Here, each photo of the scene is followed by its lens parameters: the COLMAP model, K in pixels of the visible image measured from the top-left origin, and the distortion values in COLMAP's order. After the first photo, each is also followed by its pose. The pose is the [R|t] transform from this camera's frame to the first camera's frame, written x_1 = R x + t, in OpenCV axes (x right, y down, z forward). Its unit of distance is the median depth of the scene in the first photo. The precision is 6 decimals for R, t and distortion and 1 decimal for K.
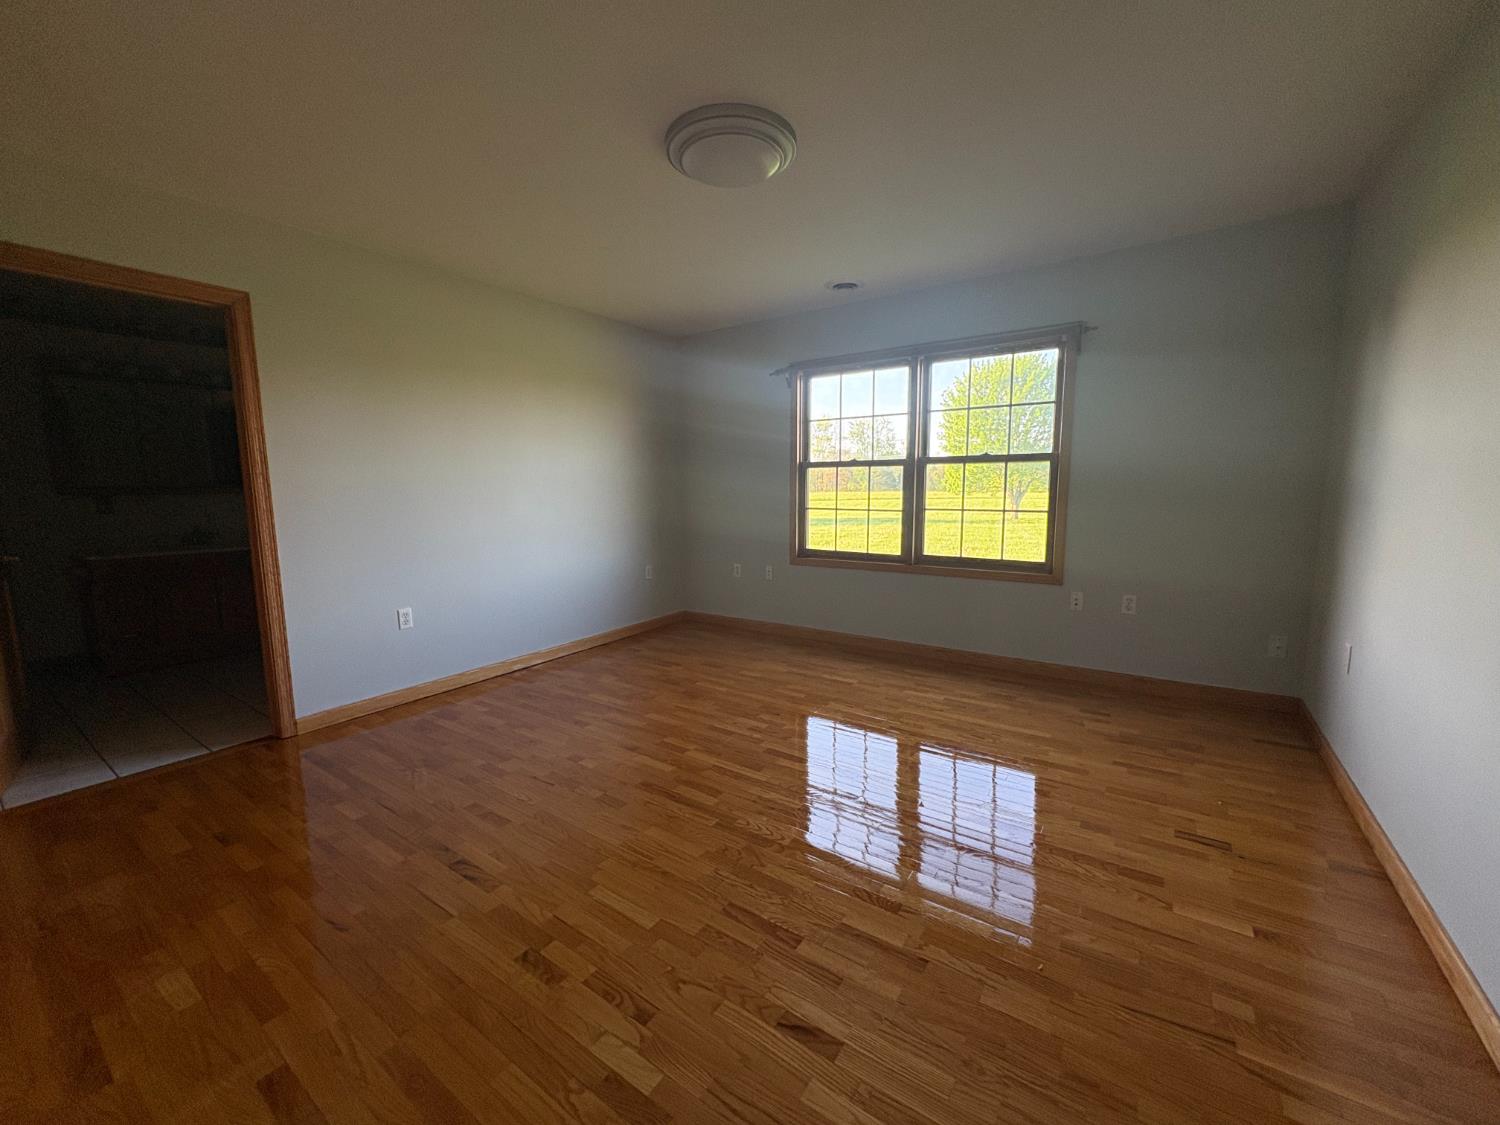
lens RADIAL K [[601.0, 0, 752.7], [0, 601.0, 551.1], [0, 0, 1]] dist [0.004706, -0.000388]
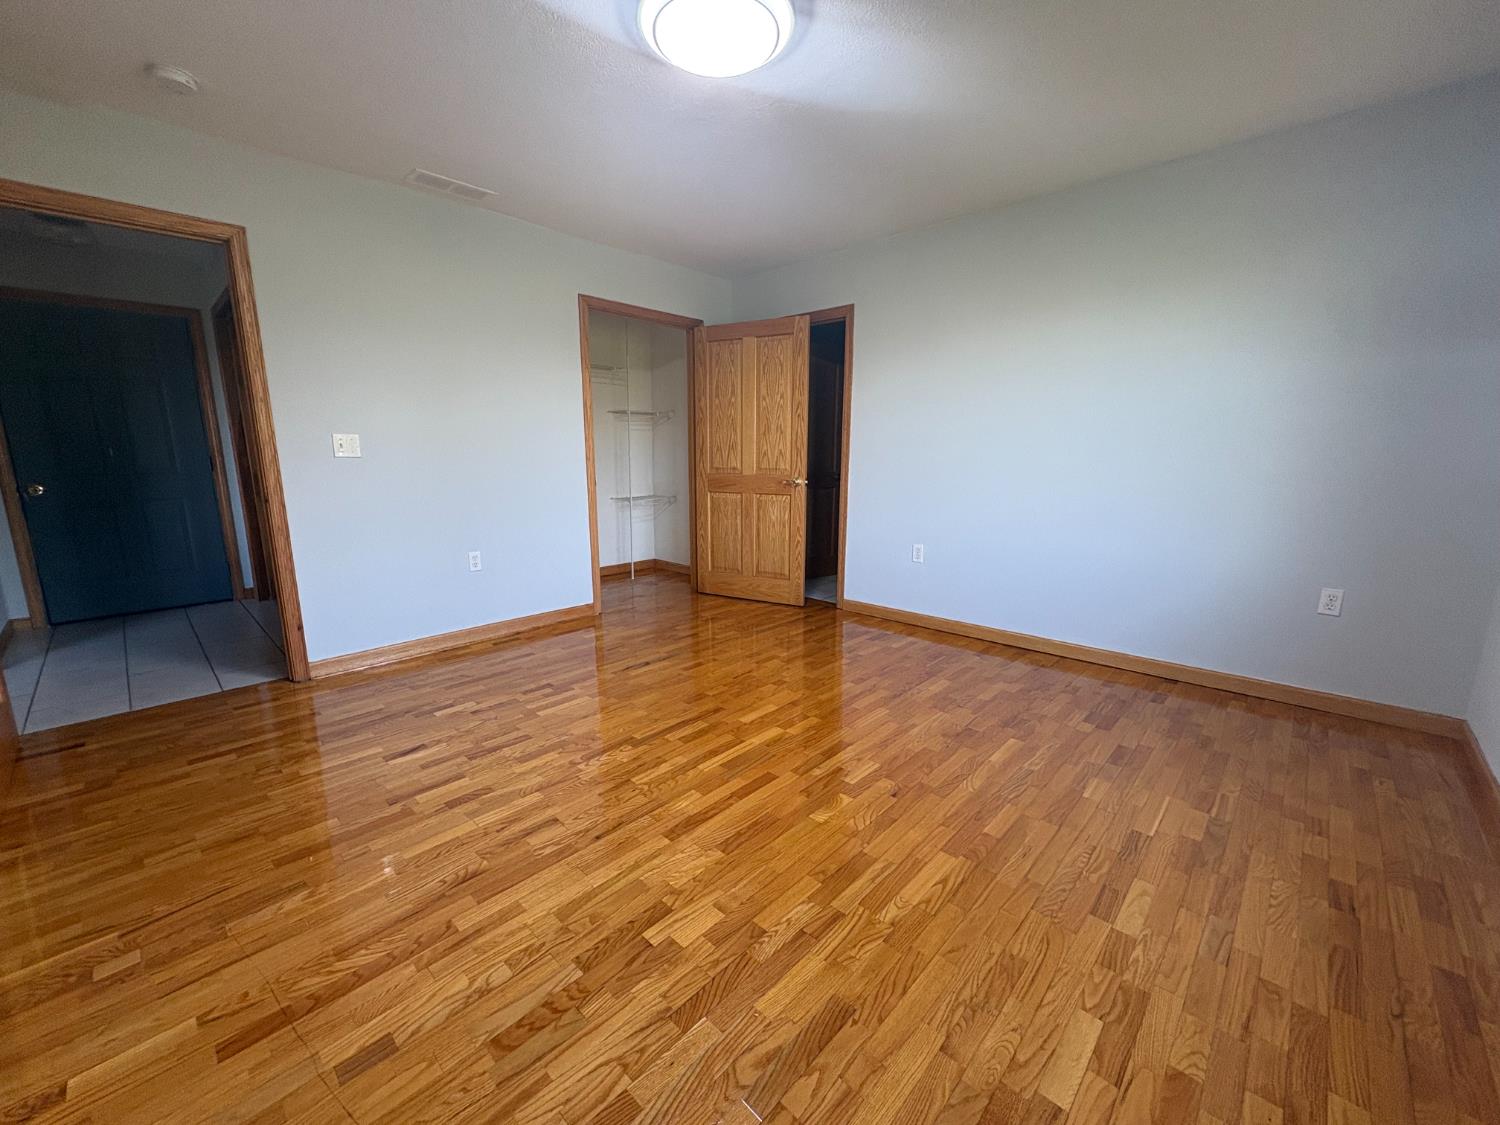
lens RADIAL K [[601.0, 0, 745.9], [0, 601.0, 565.2], [0, 0, 1]] dist [0.004706, -0.000388]
pose [[-0.167294, 0.197631, -0.965896, 0.811874], [-0.103769, 0.970731, 0.216593, -0.110998], [0.980431, 0.136465, -0.141889, 1.152946]]
